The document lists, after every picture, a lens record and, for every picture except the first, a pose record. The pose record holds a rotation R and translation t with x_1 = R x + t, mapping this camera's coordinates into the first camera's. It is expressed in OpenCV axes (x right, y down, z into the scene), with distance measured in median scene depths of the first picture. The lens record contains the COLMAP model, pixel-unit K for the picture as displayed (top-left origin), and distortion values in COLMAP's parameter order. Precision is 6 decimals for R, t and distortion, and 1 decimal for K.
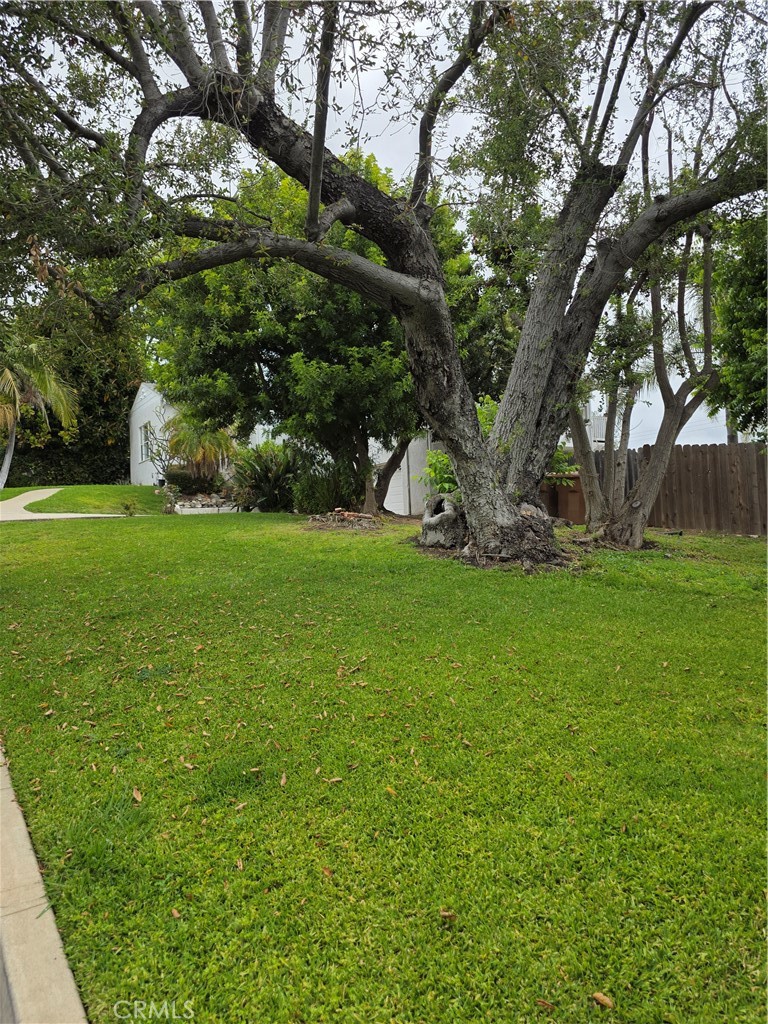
lens RADIAL K [[681.1, 0, 384.1], [0, 681.1, 506.3], [0, 0, 1]] dist [0.079702, -0.081552]
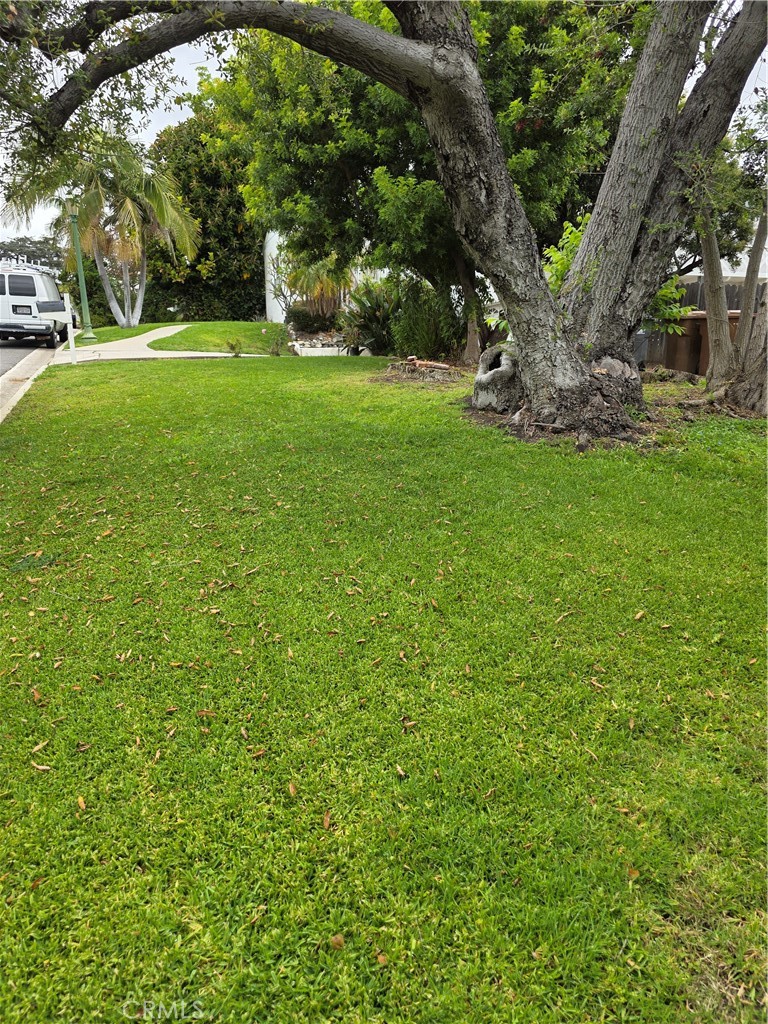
lens RADIAL K [[693.6, 0, 384.3], [0, 693.6, 499.8], [0, 0, 1]] dist [0.046176, -0.044616]
pose [[0.975919, 0.059385, -0.209896, 0.129951], [-0.011943, 0.975333, 0.220417, -0.018370], [0.217808, -0.212602, 0.952554, 0.126938]]
